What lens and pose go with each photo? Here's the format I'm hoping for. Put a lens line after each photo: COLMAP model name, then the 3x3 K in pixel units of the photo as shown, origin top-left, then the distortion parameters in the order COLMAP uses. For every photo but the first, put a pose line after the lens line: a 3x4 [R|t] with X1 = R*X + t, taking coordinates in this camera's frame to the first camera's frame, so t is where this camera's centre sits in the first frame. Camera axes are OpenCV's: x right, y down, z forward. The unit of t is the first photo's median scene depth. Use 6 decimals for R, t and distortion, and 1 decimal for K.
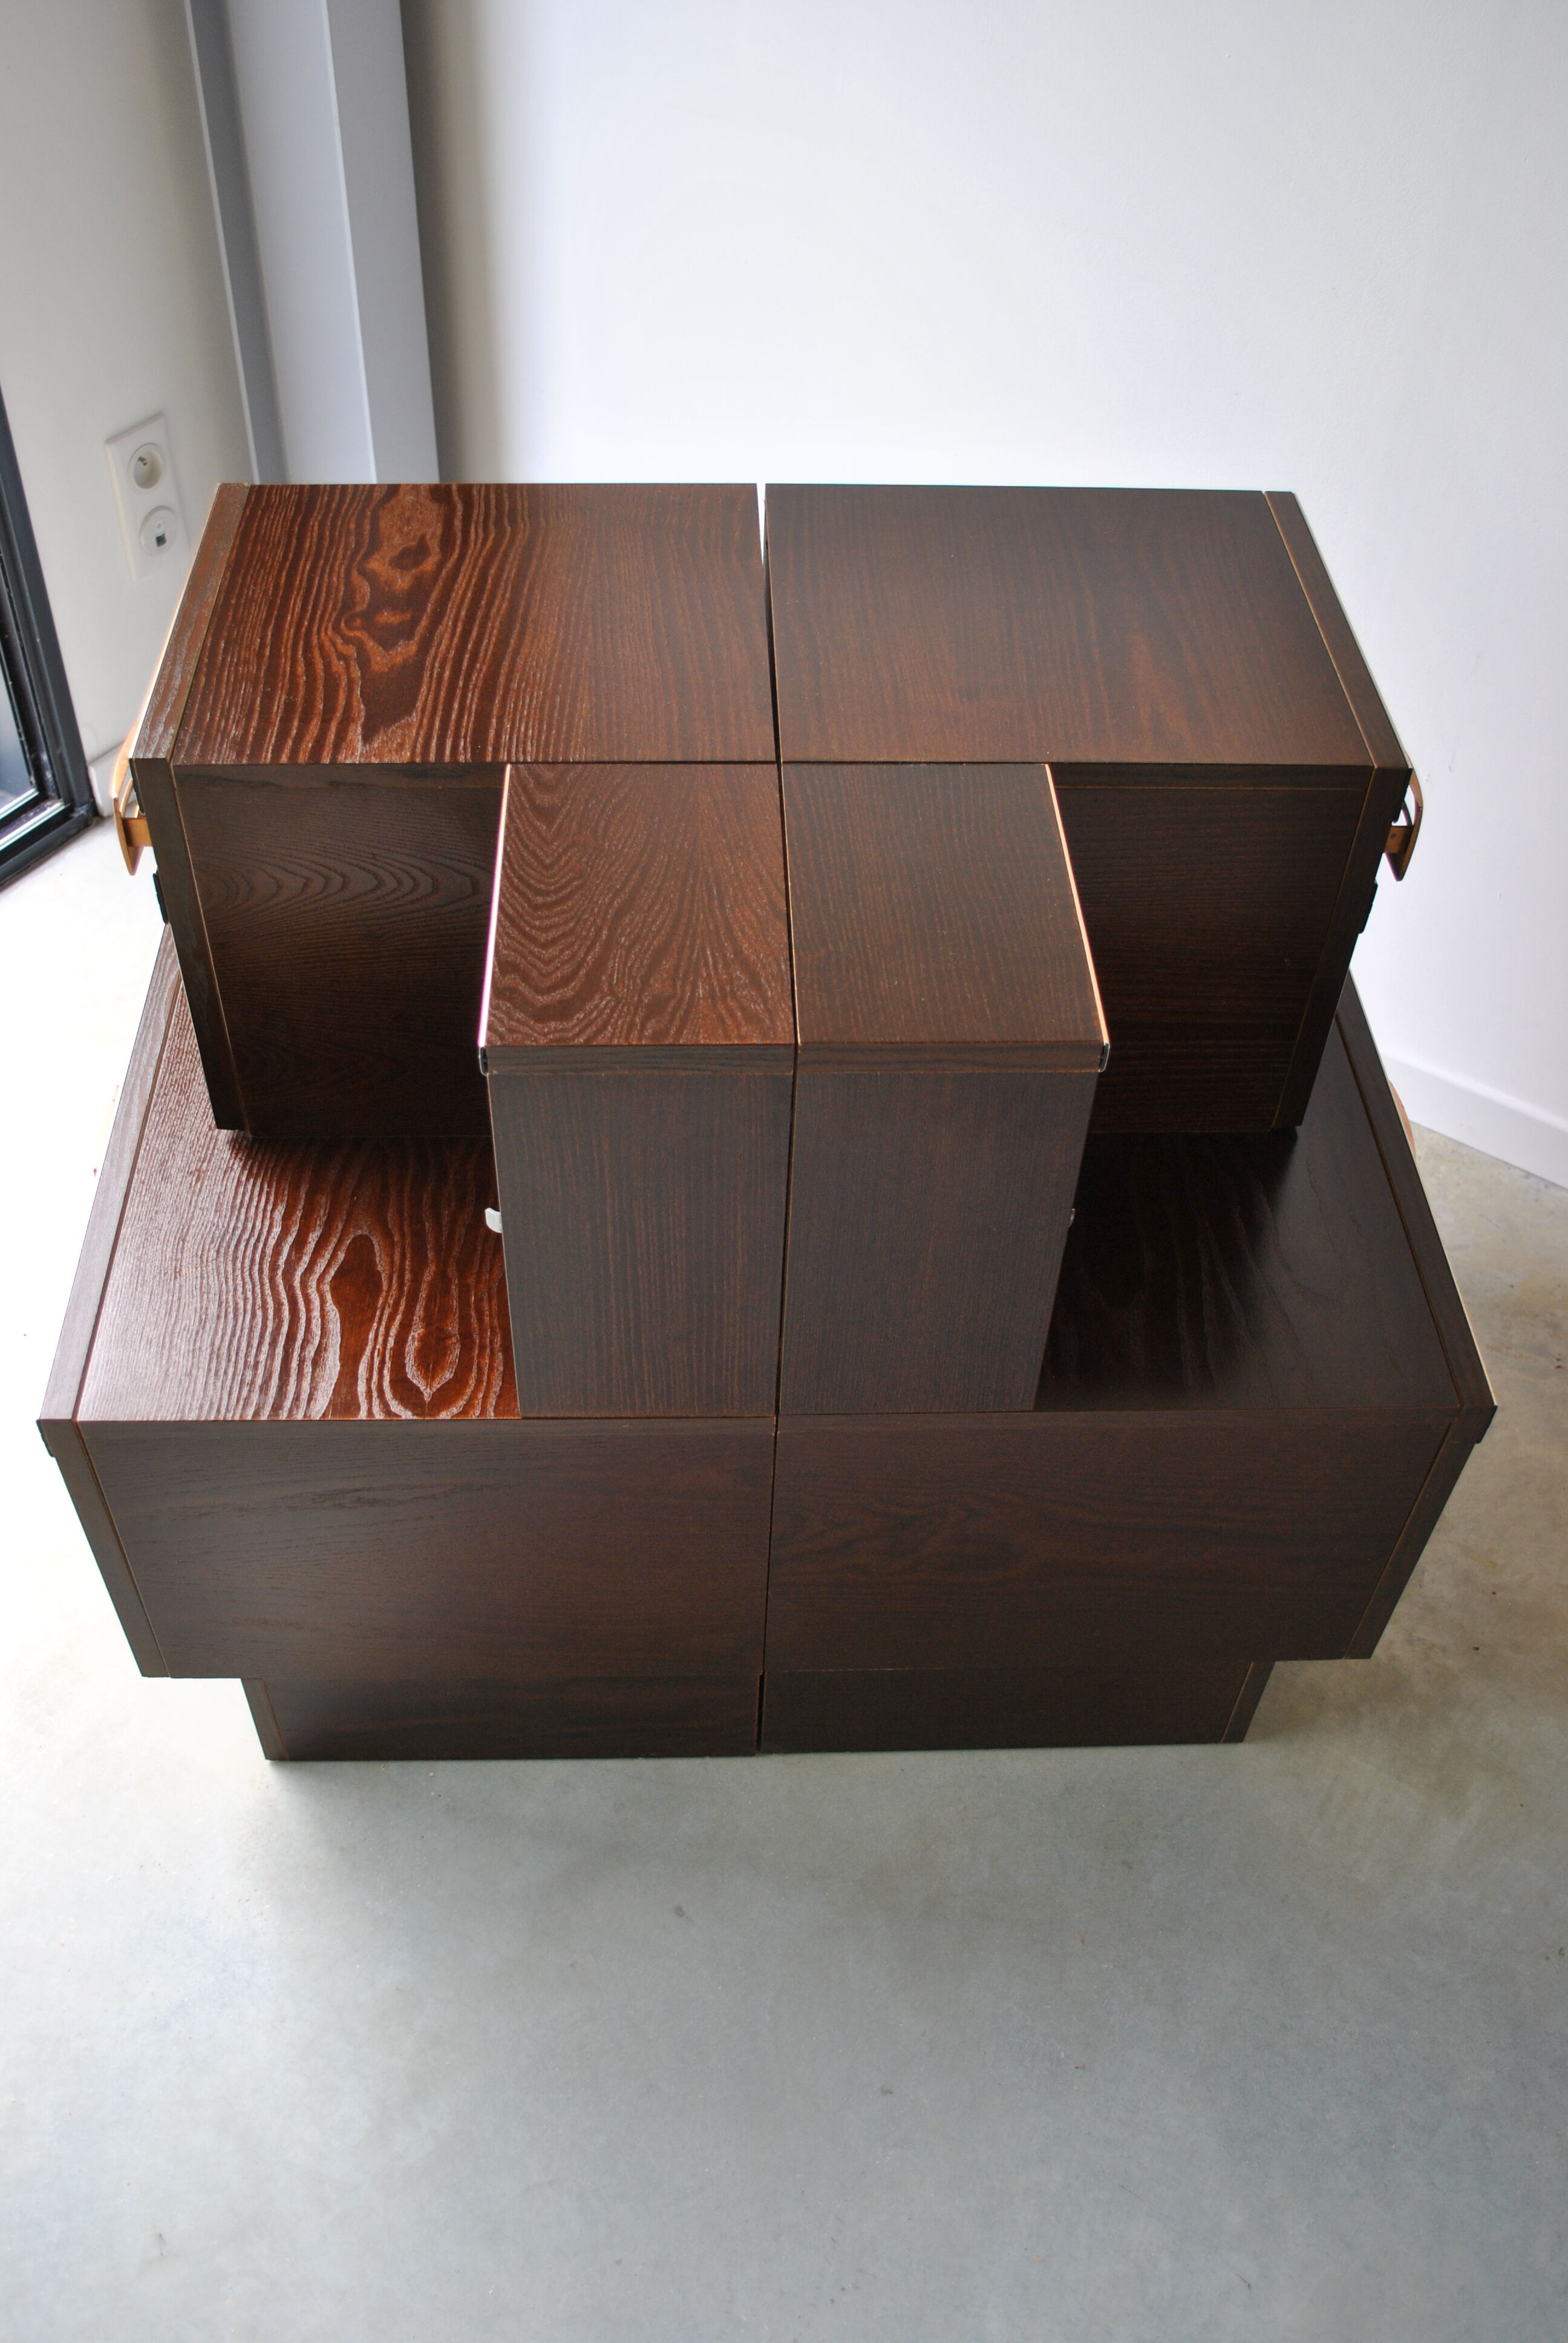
lens RADIAL K [[2059.0, 0, 776.1], [0, 2059.0, 1174.3], [0, 0, 1]] dist [-0.084135, 0.017516]
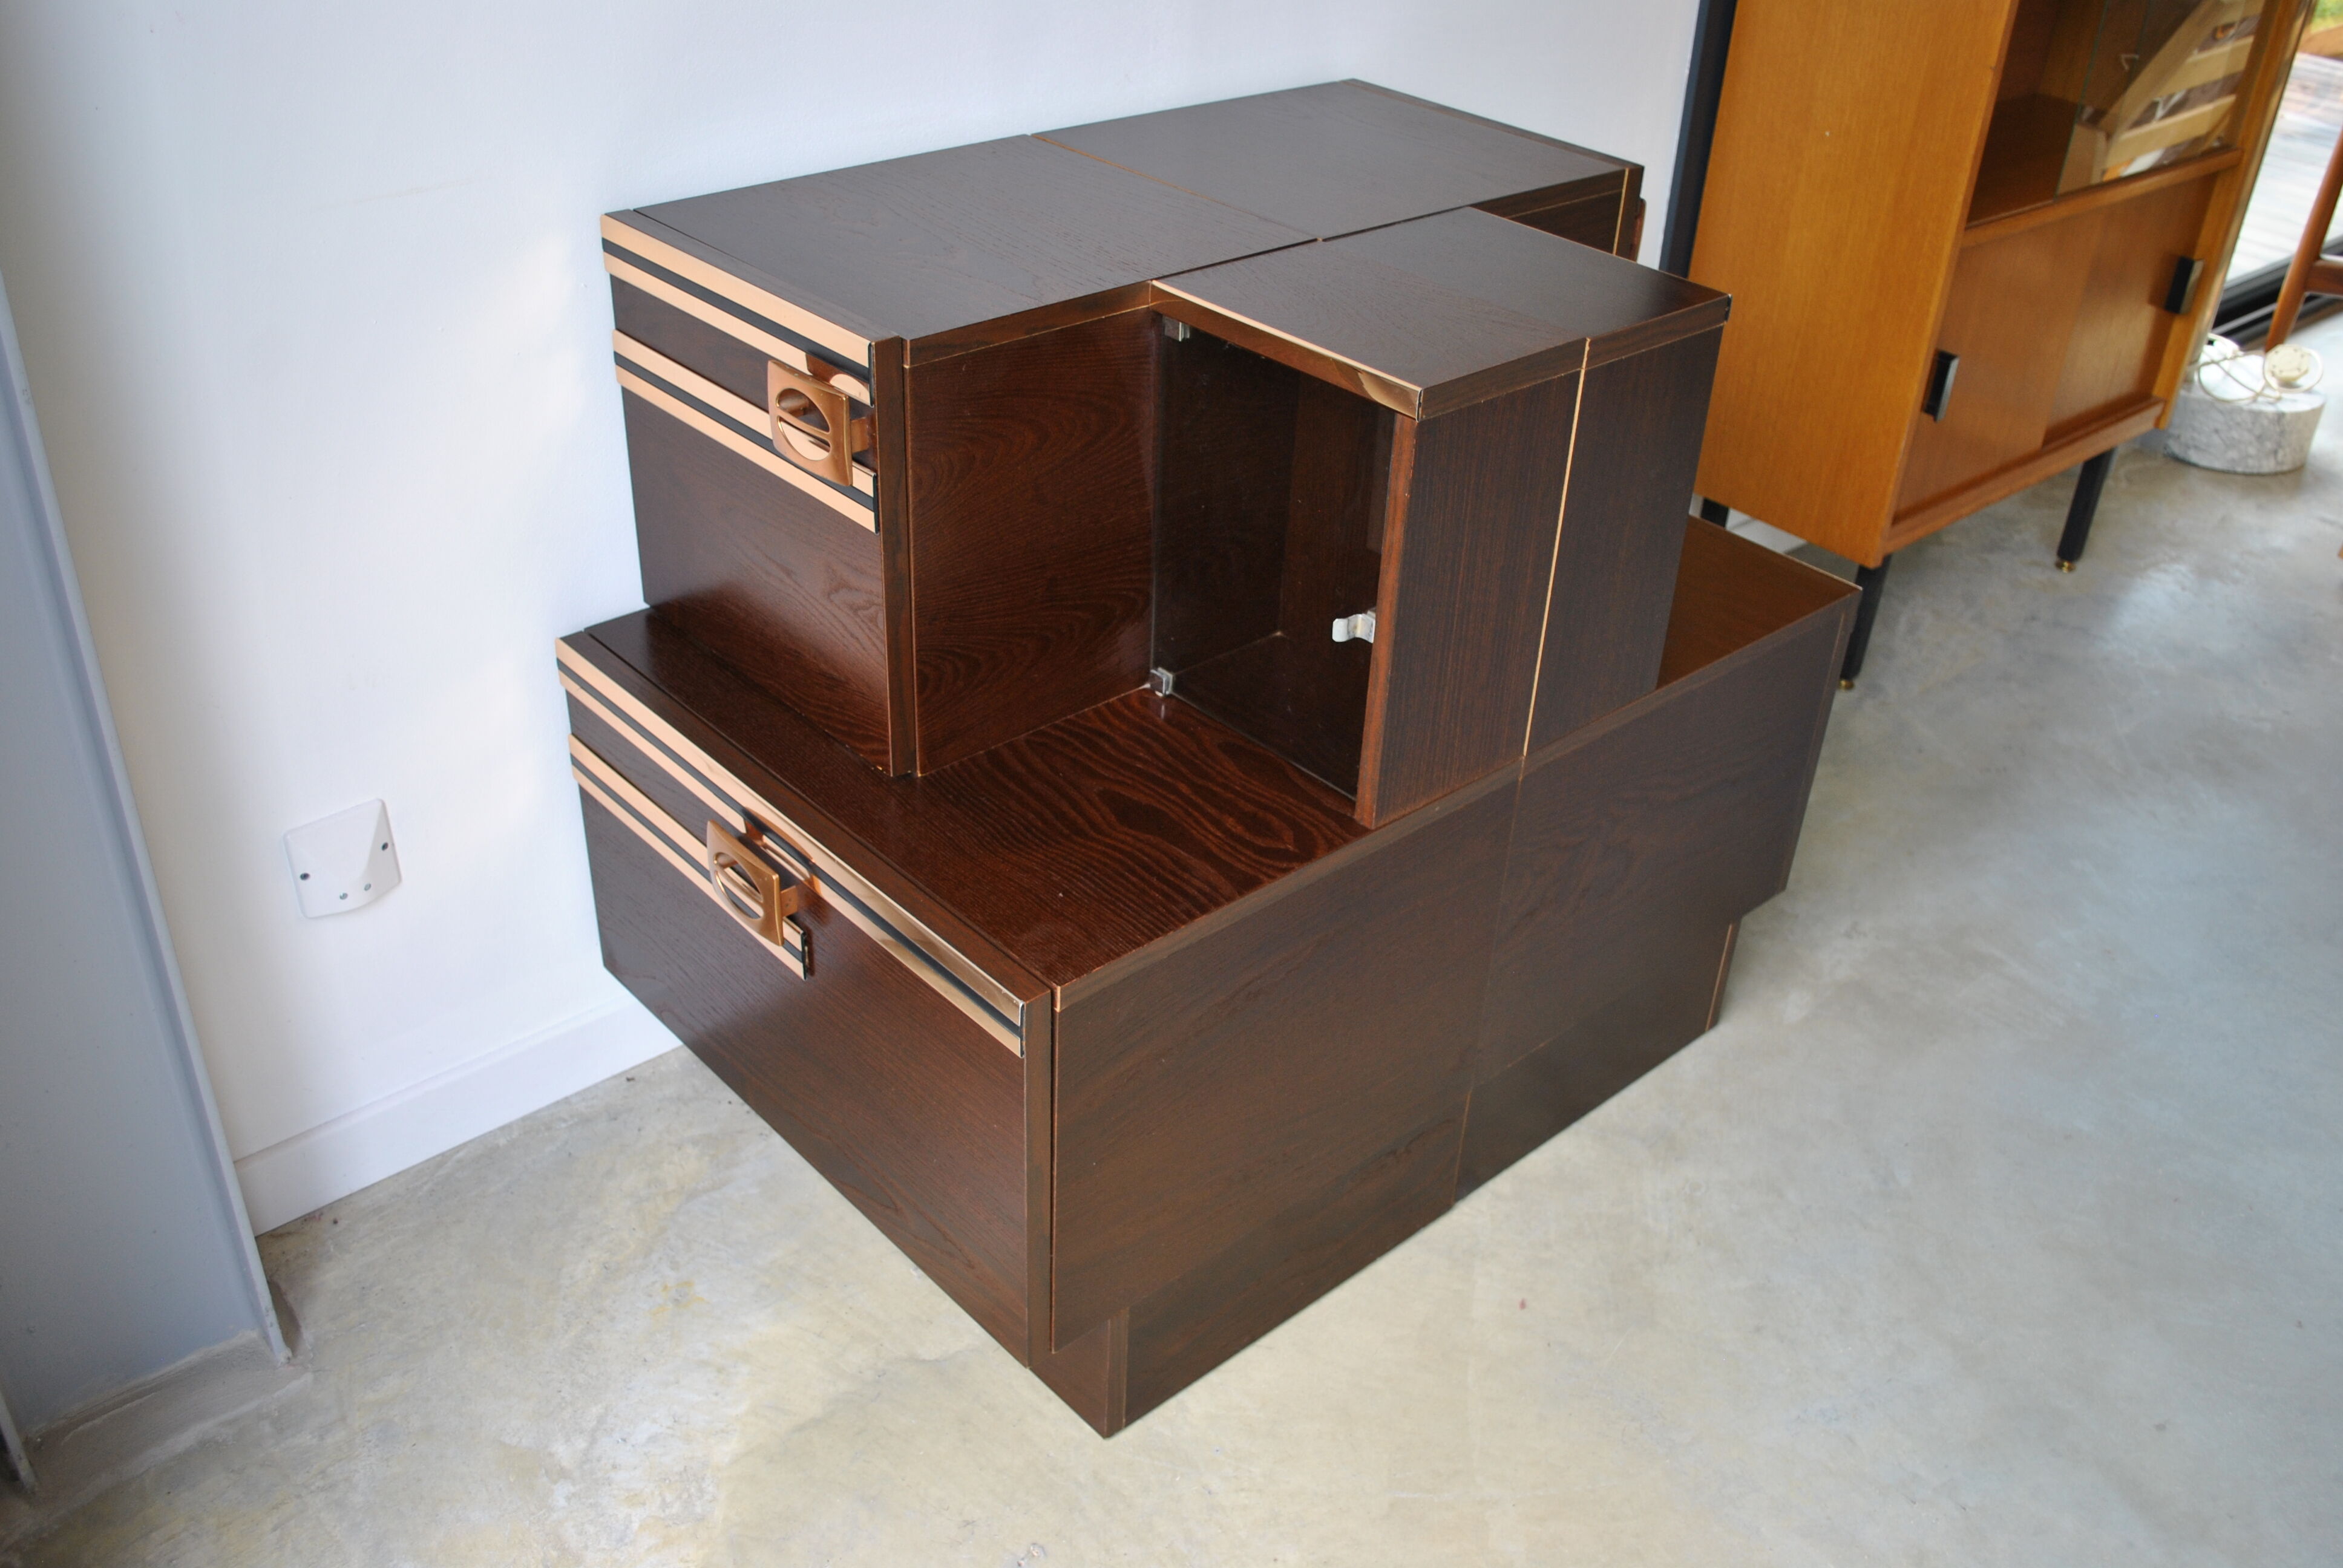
lens RADIAL K [[2059.0, 0, 1212.8], [0, 2059.0, 780.4], [0, 0, 1]] dist [-0.084135, 0.017516]
pose [[0.756587, -0.340073, 0.558504, -0.762062], [0.457723, 0.885403, -0.080940, 0.139633], [-0.466976, 0.316878, 0.825543, 0.122257]]
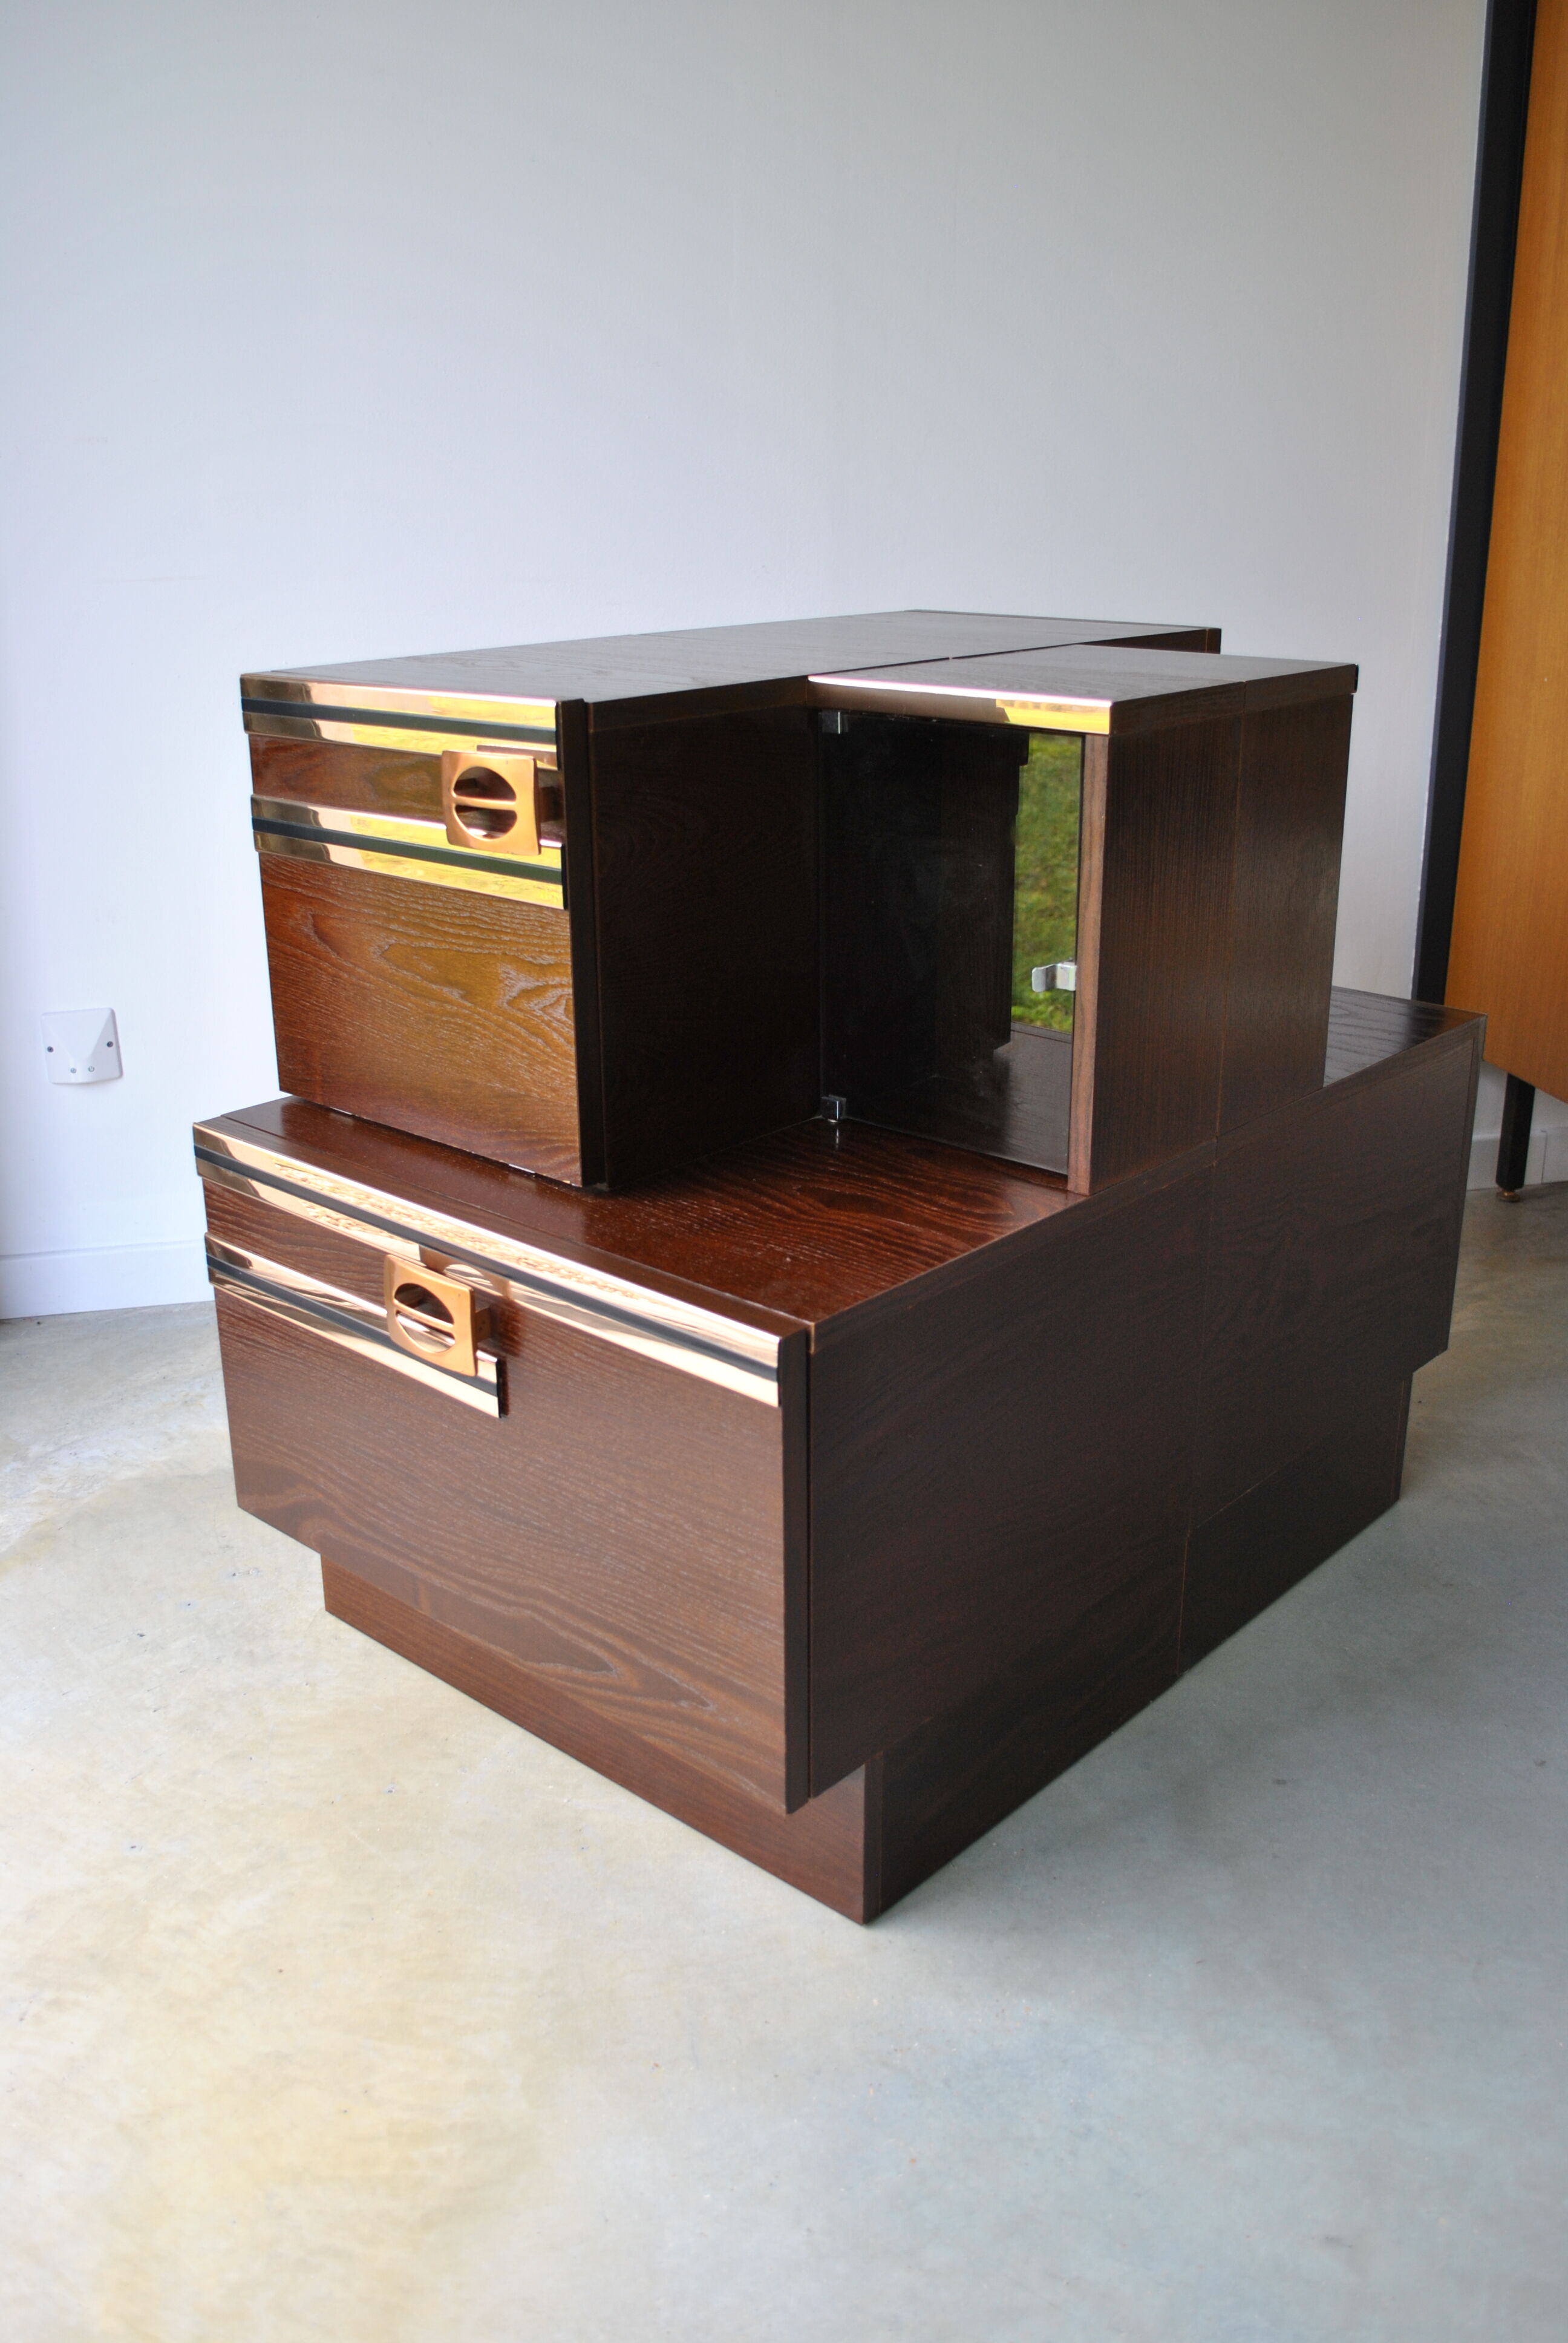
lens RADIAL K [[2059.1, 0, 786.2], [0, 2059.1, 1161.7], [0, 0, 1]] dist [-0.083267, 0.002471]
pose [[0.692376, -0.270707, 0.668830, -0.894183], [0.544016, 0.804780, -0.237436, 0.259360], [-0.473985, 0.528249, 0.704479, 0.312821]]
